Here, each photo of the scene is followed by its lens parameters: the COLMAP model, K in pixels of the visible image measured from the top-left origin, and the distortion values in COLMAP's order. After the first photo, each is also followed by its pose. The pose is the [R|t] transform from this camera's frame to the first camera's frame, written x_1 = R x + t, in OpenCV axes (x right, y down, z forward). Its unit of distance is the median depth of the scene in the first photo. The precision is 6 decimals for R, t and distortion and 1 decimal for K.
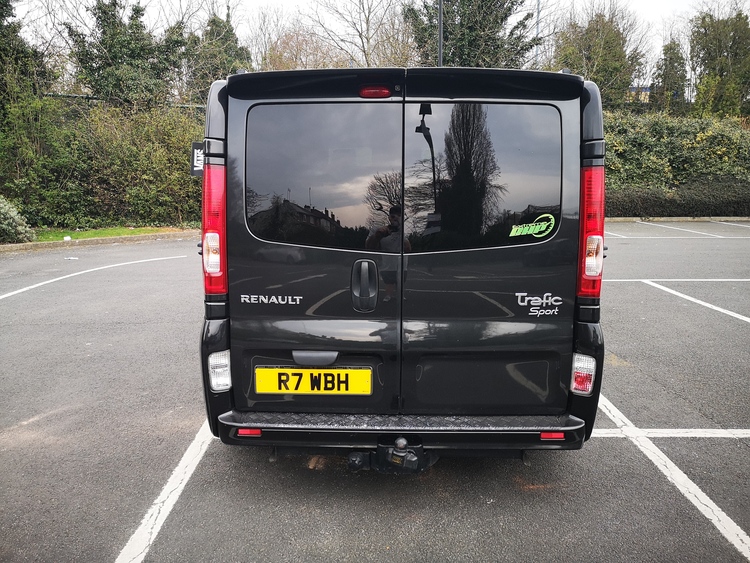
lens RADIAL K [[574.4, 0, 375.0], [0, 574.4, 281.5], [0, 0, 1]] dist [0.070103, -0.070464]
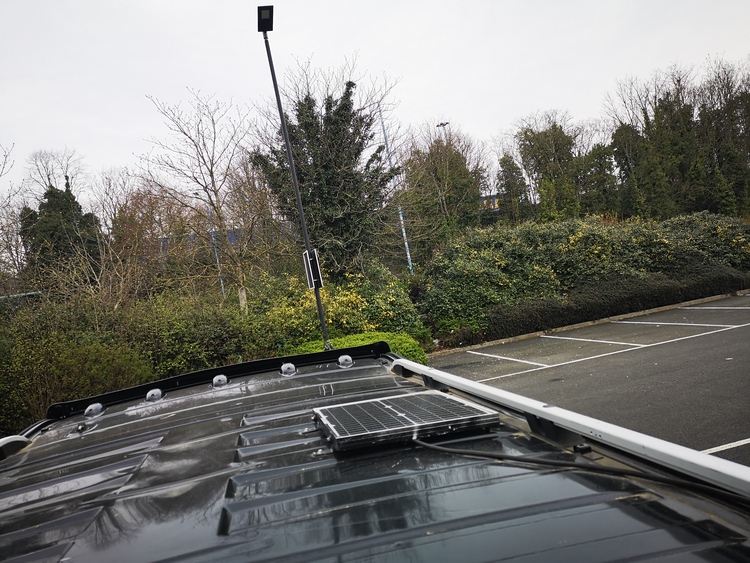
lens RADIAL K [[574.4, 0, 375.0], [0, 574.4, 281.5], [0, 0, 1]] dist [0.070103, -0.070464]
pose [[0.964286, -0.166395, 0.206069, 0.018055], [0.206806, 0.959098, -0.193293, -0.058355], [-0.165477, 0.229006, 0.959257, 0.128228]]
